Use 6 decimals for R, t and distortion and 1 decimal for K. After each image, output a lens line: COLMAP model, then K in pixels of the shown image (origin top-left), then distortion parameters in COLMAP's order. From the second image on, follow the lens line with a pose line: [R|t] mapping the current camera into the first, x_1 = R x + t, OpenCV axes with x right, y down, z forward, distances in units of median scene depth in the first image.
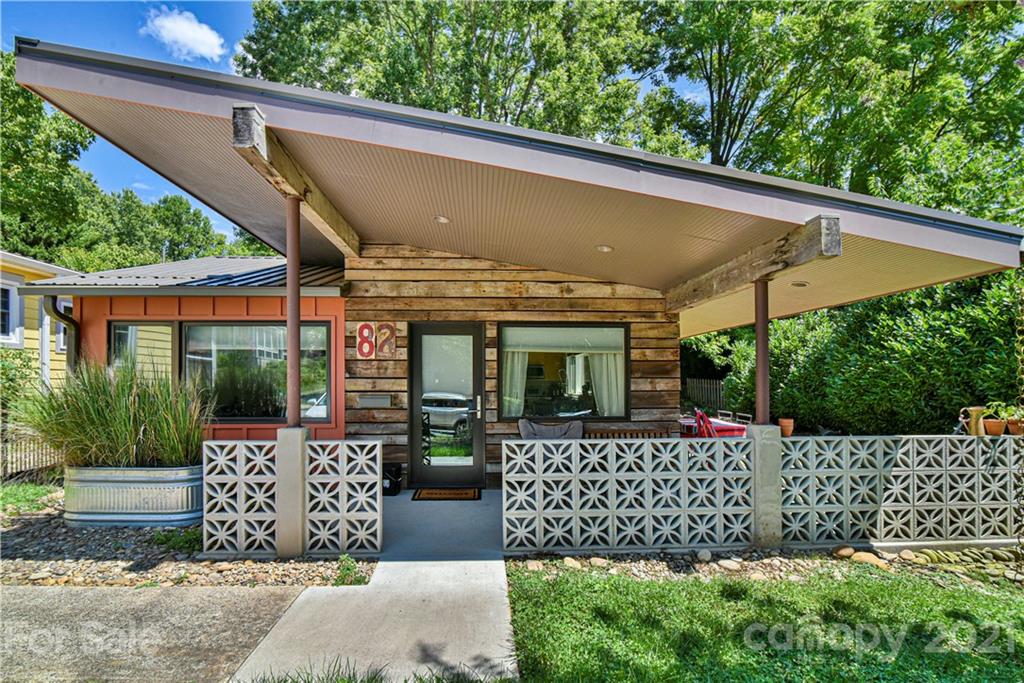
lens RADIAL K [[473.4, 0, 500.8], [0, 473.4, 376.1], [0, 0, 1]] dist [-0.016737, -0.000432]
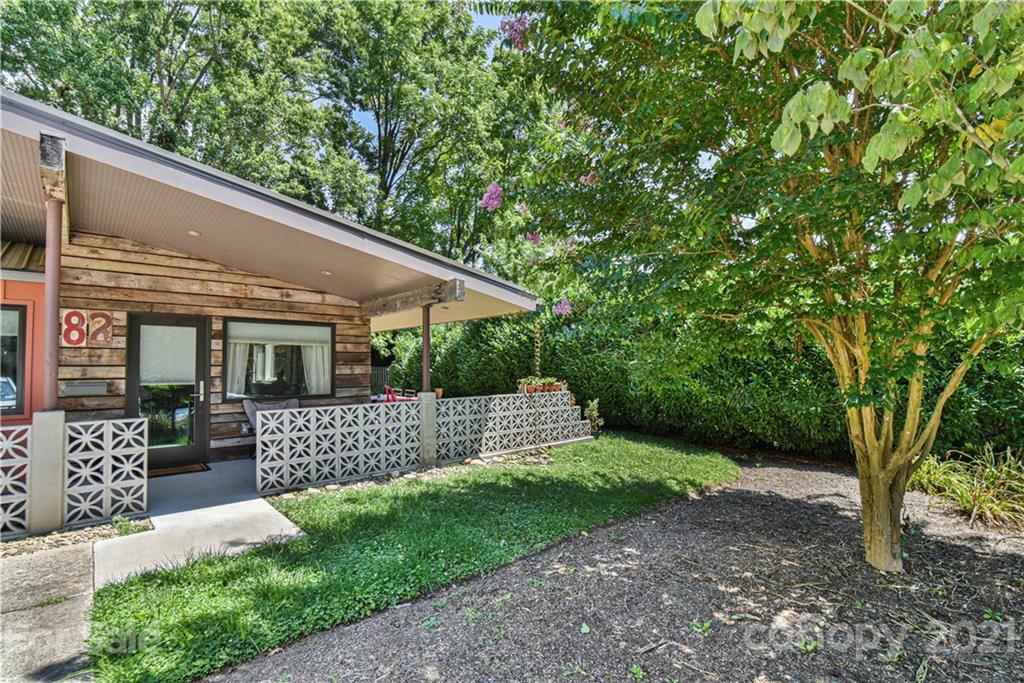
lens RADIAL K [[473.4, 0, 505.3], [0, 473.4, 342.9], [0, 0, 1]] dist [-0.016737, -0.000432]
pose [[0.762180, 0.026571, 0.646819, -0.230085], [0.003213, 0.998990, -0.044825, 0.002919], [-0.647357, 0.036243, 0.761325, -0.334179]]
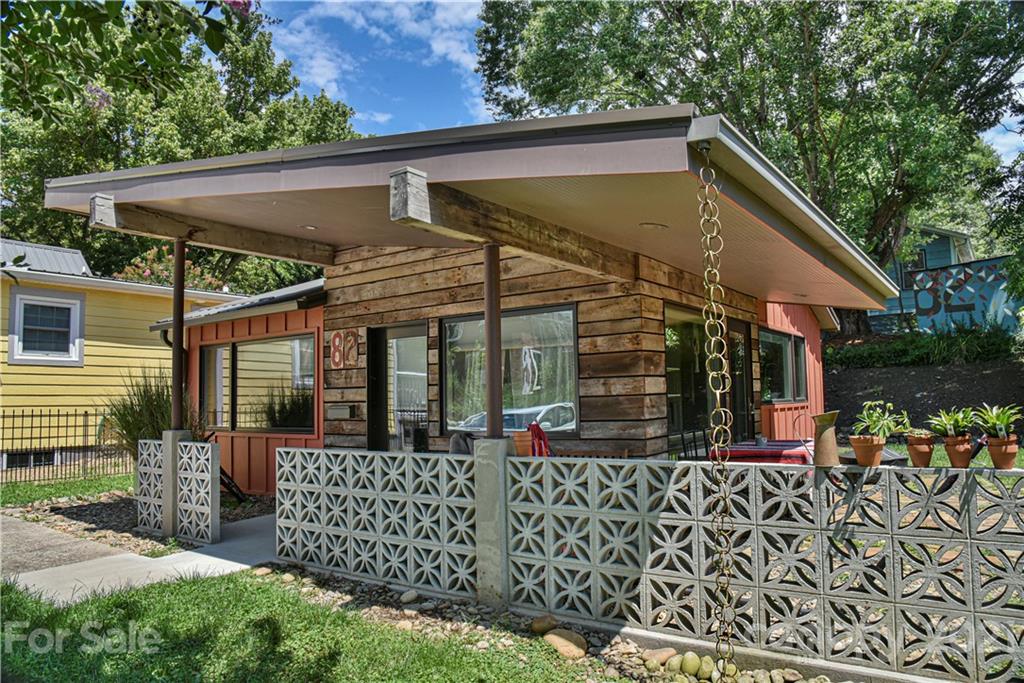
lens RADIAL K [[701.3, 0, 516.9], [0, 701.3, 341.8], [0, 0, 1]] dist [-0.083520, 0.001678]
pose [[0.779860, -0.068063, -0.622243, 0.900711], [0.029408, 0.996957, -0.072194, 0.023377], [0.625263, 0.038002, 0.779488, 0.112908]]
